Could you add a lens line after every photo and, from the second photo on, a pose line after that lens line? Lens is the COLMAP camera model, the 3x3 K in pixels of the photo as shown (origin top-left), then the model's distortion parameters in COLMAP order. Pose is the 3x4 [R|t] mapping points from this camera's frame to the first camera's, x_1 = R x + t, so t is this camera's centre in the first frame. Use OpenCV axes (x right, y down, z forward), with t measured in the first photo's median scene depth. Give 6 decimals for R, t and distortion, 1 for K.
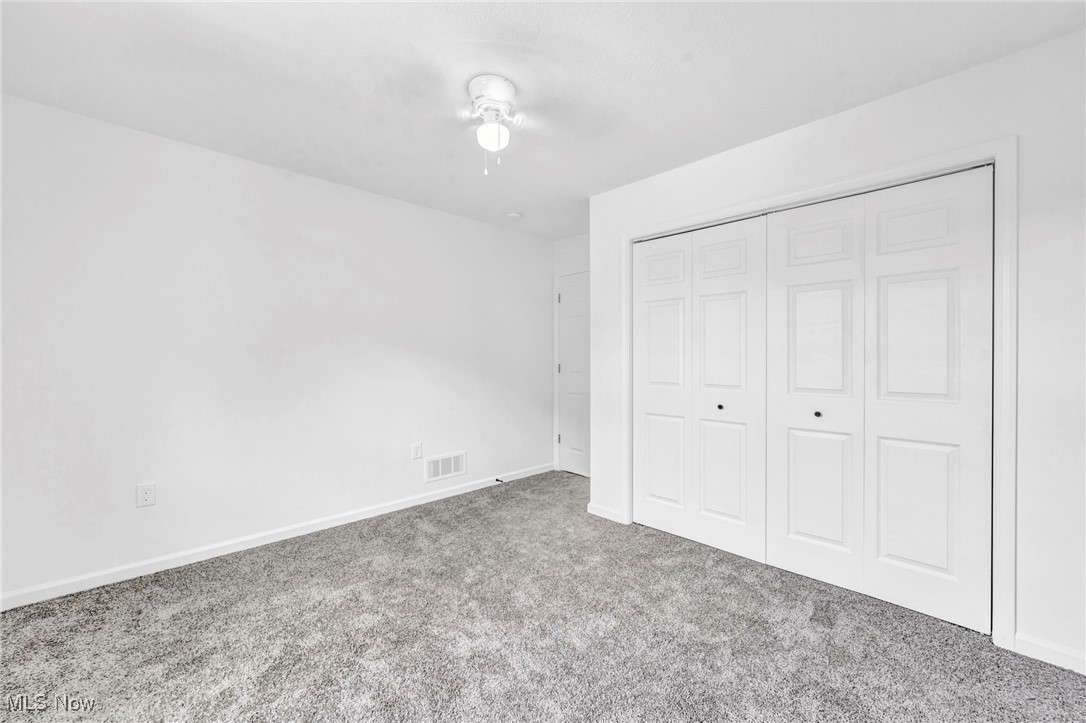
lens RADIAL K [[436.5, 0, 532.9], [0, 436.5, 360.1], [0, 0, 1]] dist [0.000452, 0.001233]
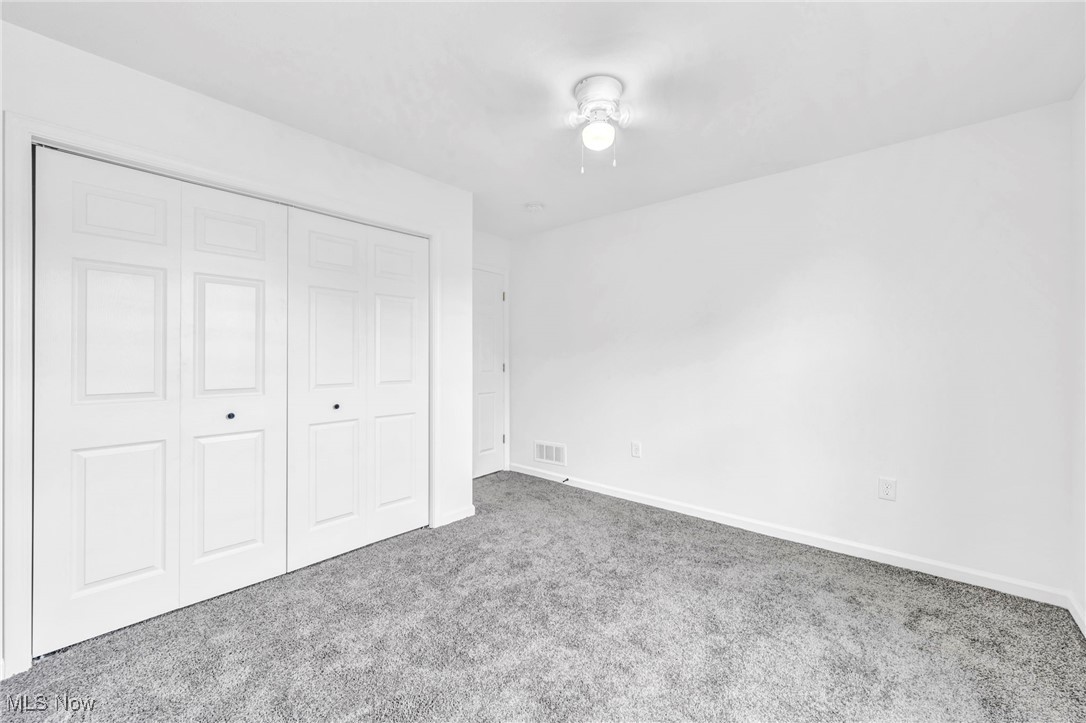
lens RADIAL K [[436.5, 0, 569.3], [0, 436.5, 357.1], [0, 0, 1]] dist [0.000452, 0.001233]
pose [[-0.121228, -0.000926, 0.992624, -0.371281], [0.002996, 0.999995, 0.001299, -0.001644], [-0.992620, 0.003131, -0.121225, 0.385374]]
